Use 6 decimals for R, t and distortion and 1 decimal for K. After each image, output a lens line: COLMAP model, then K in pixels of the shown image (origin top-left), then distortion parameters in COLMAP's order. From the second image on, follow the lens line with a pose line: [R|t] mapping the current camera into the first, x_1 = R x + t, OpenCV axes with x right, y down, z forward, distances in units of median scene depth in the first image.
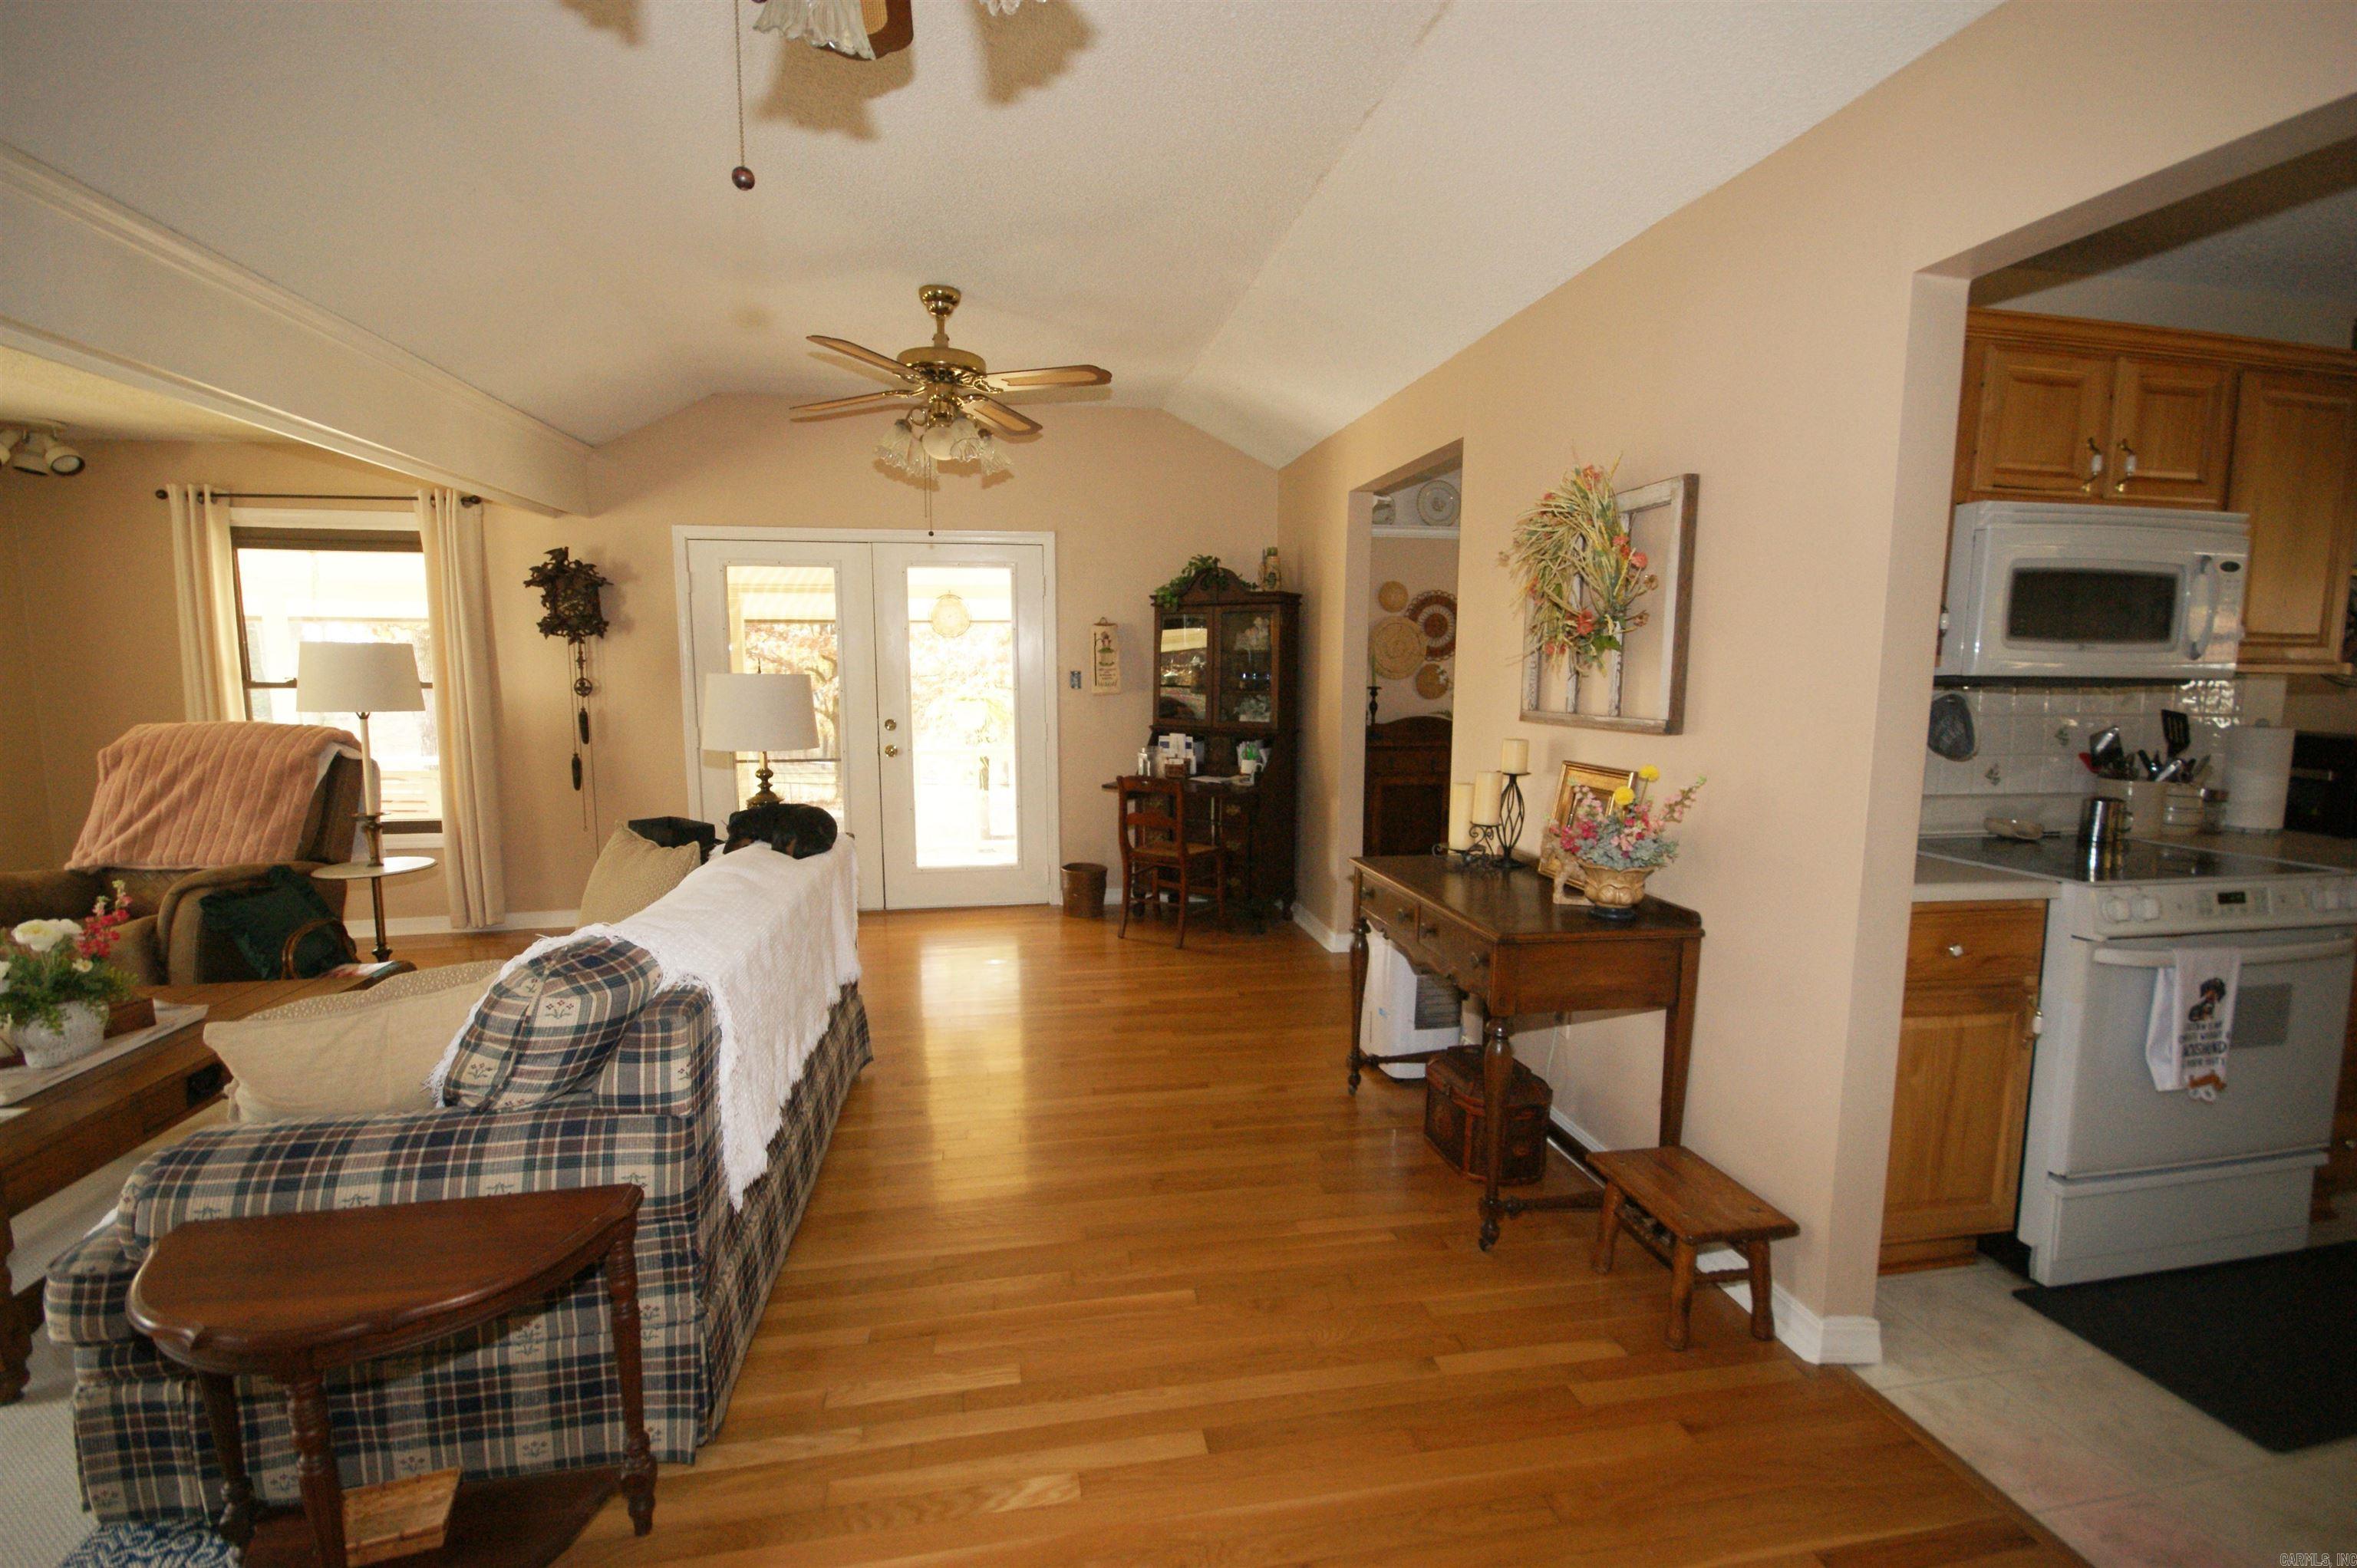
lens RADIAL K [[1015.4, 0, 1177.9], [0, 1015.4, 791.2], [0, 0, 1]] dist [0.009747, -0.011971]
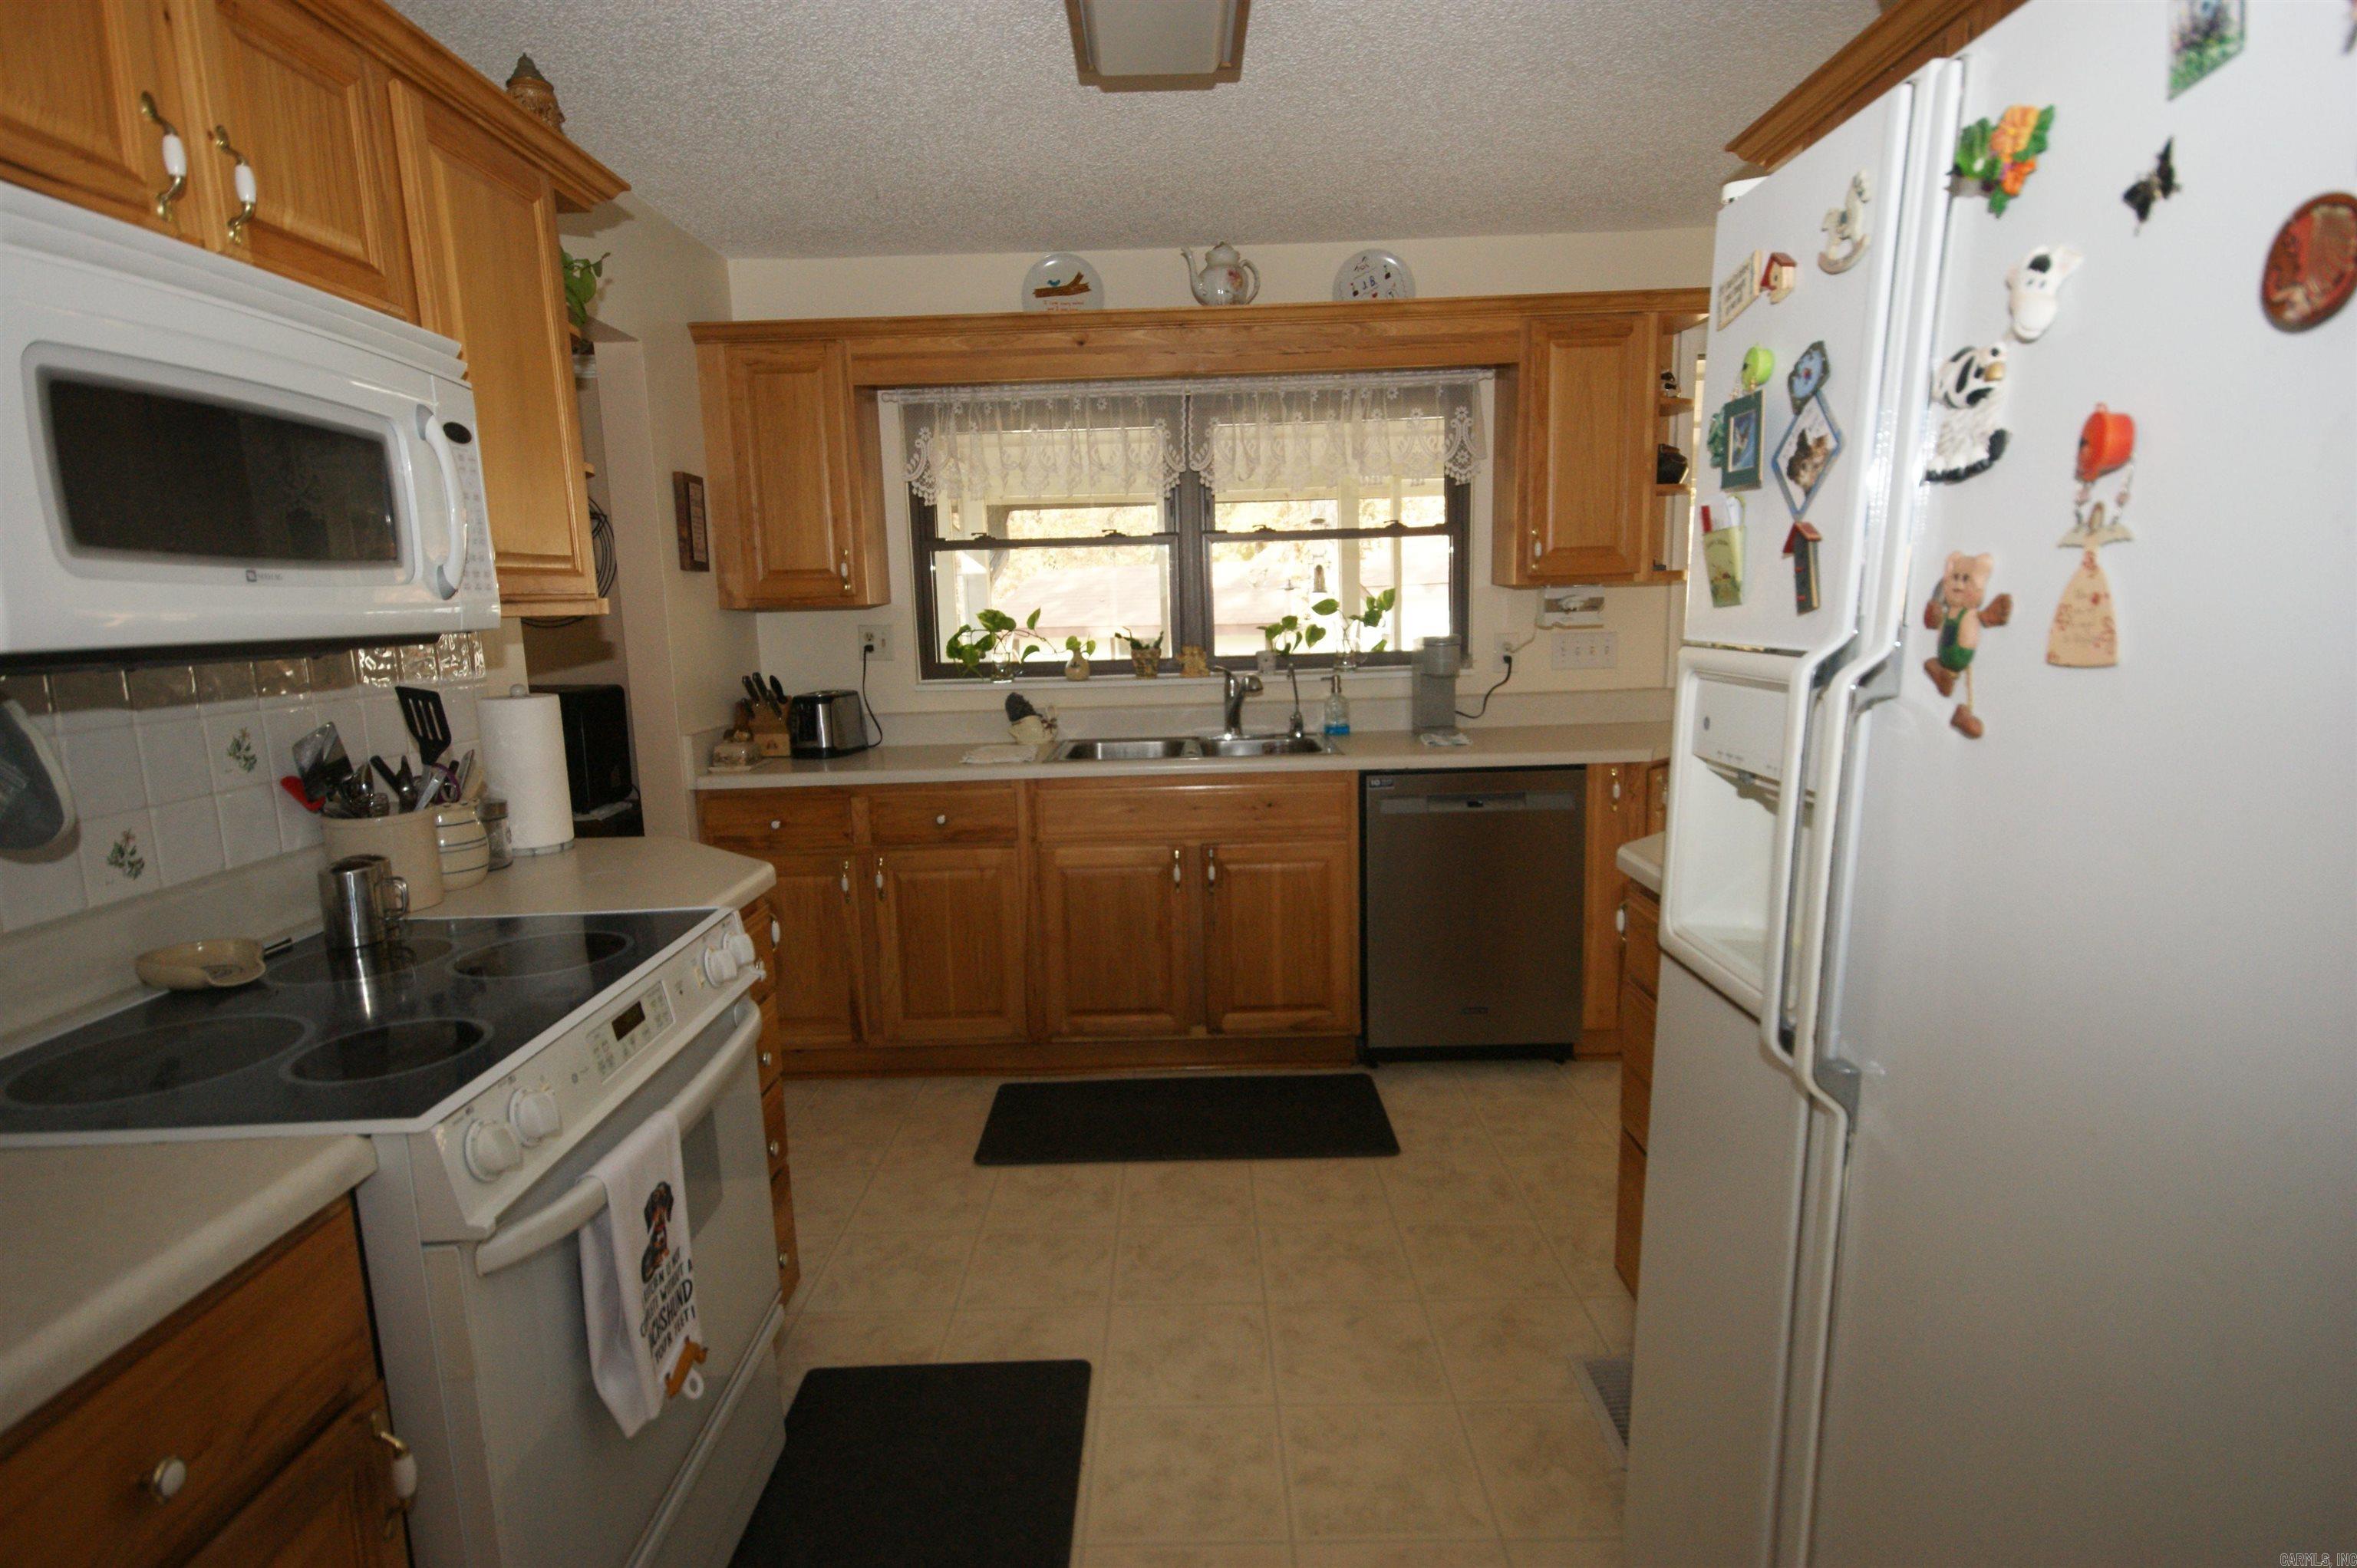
lens RADIAL K [[1231.3, 0, 1176.8], [0, 1231.3, 793.0], [0, 0, 1]] dist [0.002966, 0.001216]
pose [[0.173536, -0.169806, 0.970078, 0.321872], [0.151423, 0.977911, 0.144089, -0.048647], [-0.973117, 0.121888, 0.195415, 0.393511]]
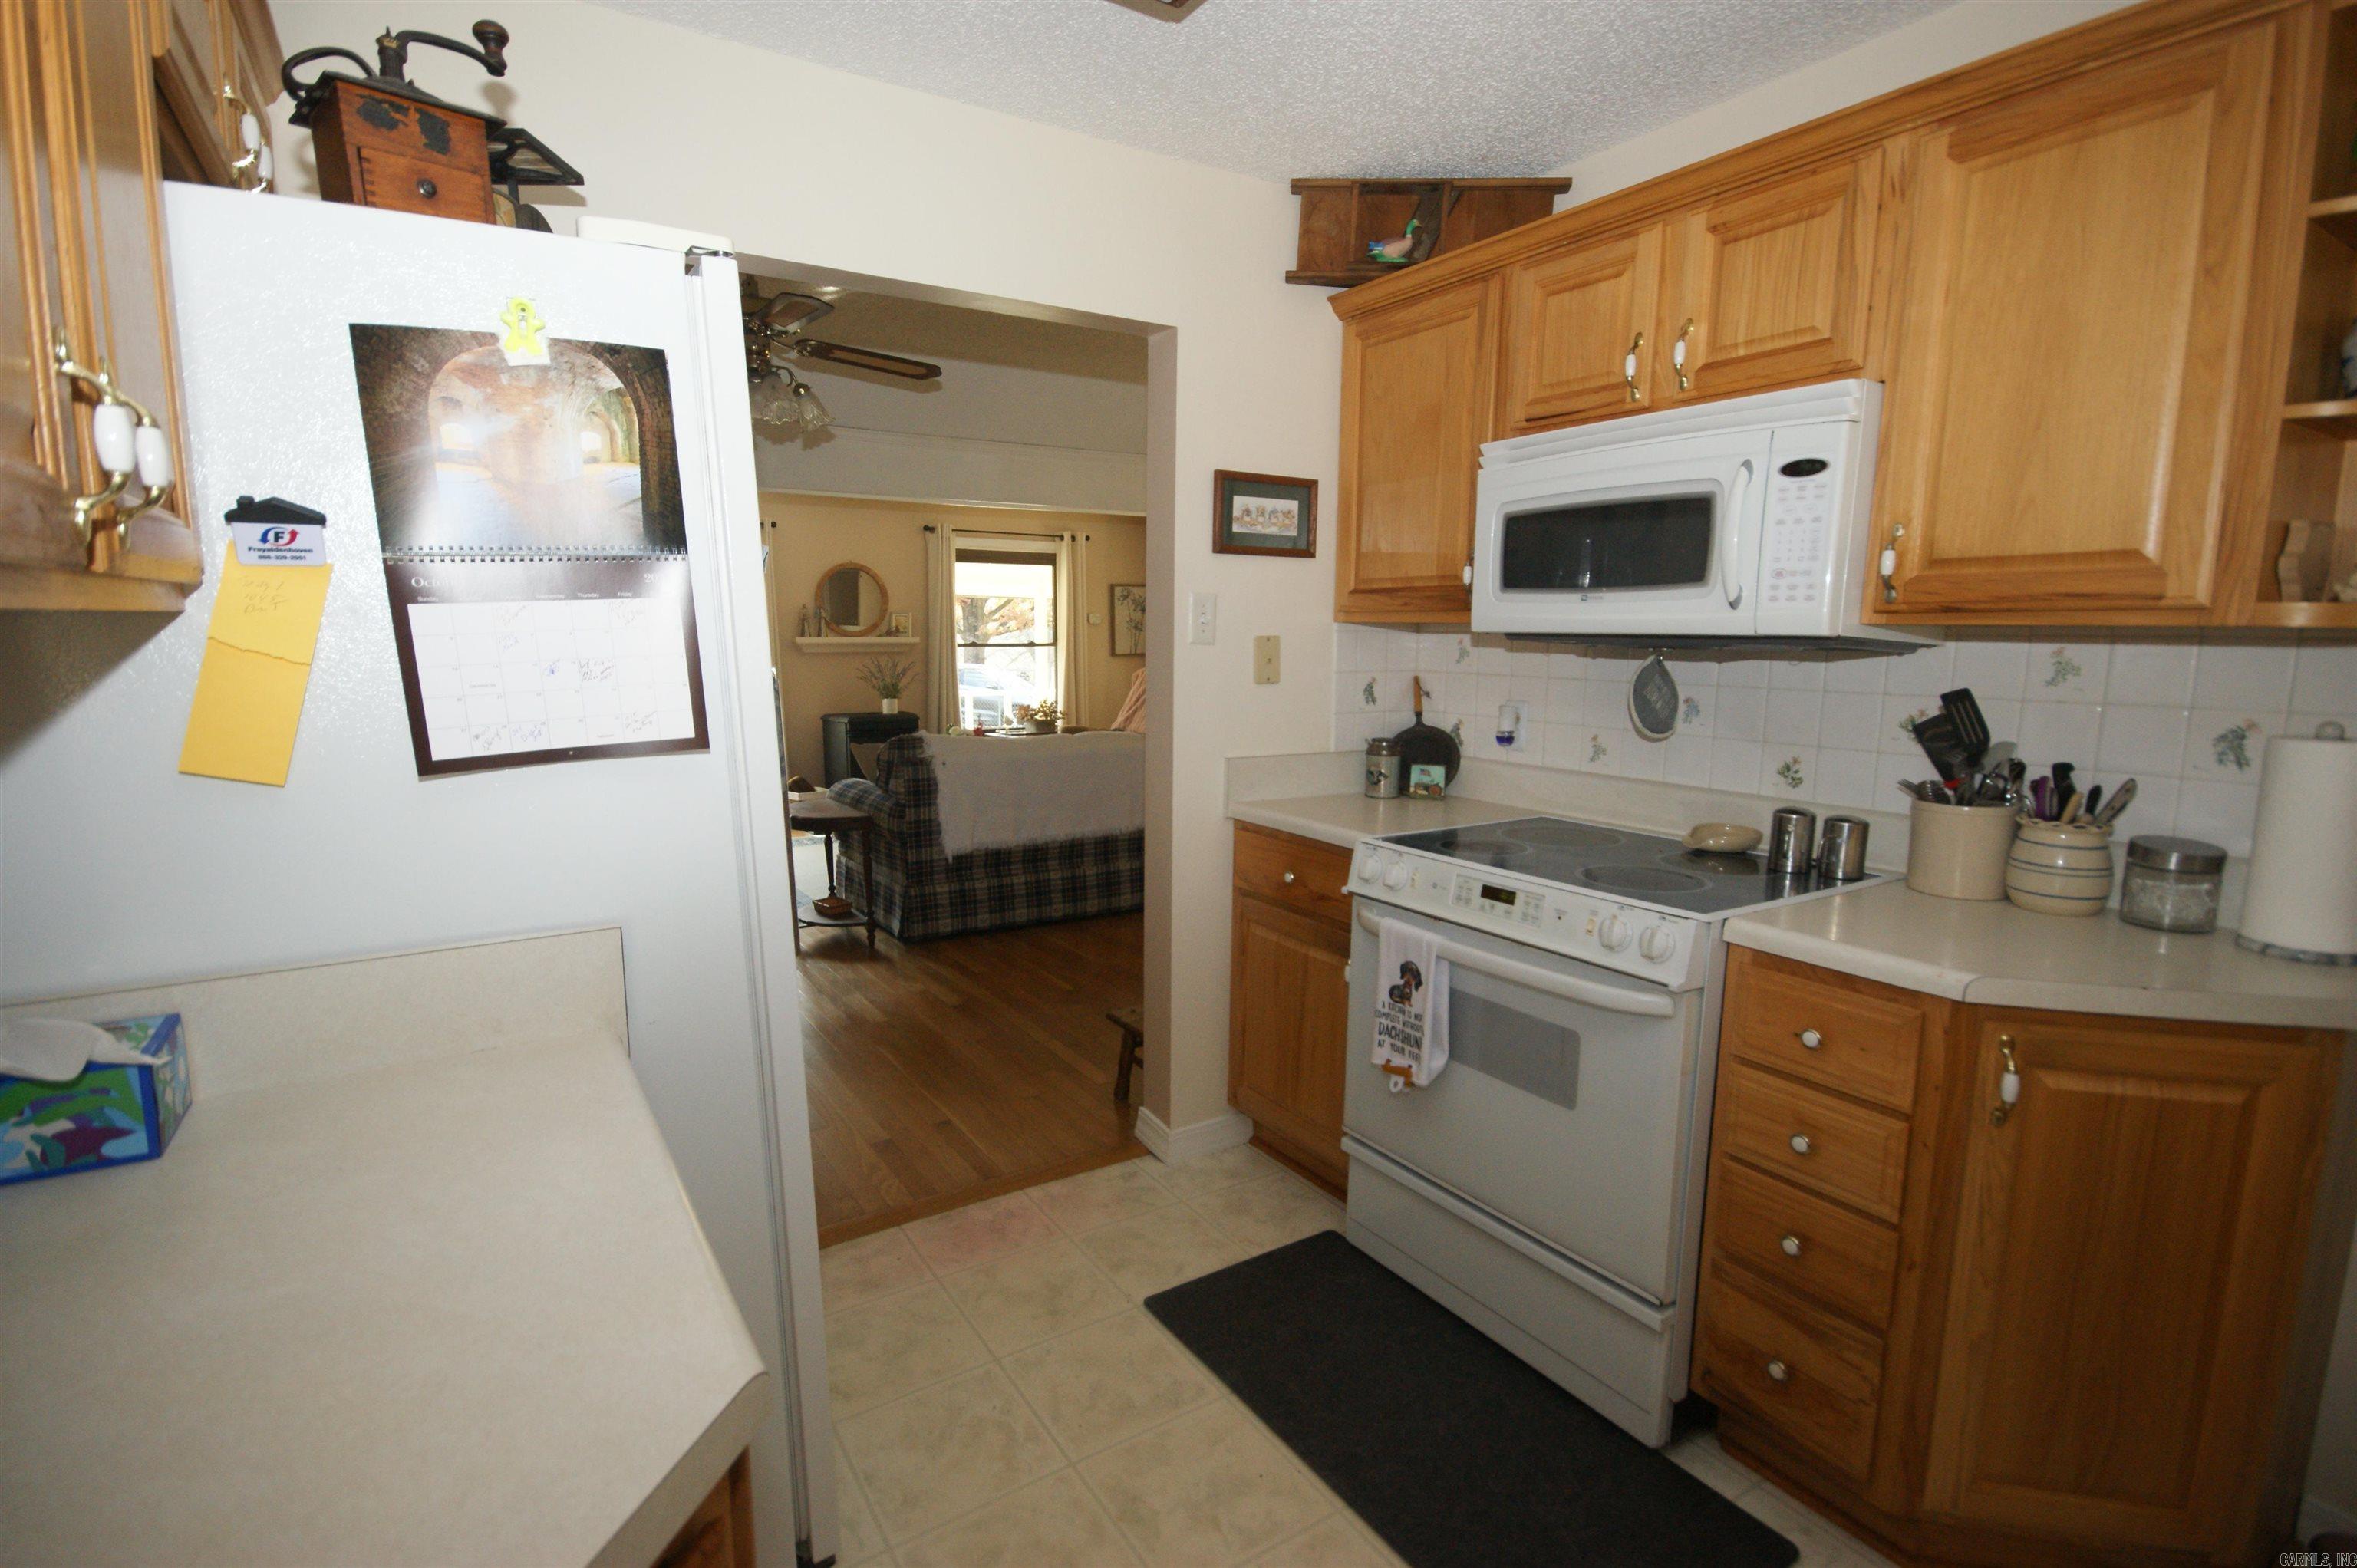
lens RADIAL K [[1094.0, 0, 1114.4], [0, 1094.0, 784.0], [0, 0, 1]] dist [0.000751, 0.000072]
pose [[0.353309, 0.126308, -0.926941, 1.238550], [-0.116712, 0.989053, 0.090286, -0.020557], [0.928198, 0.076286, 0.364184, 0.261362]]
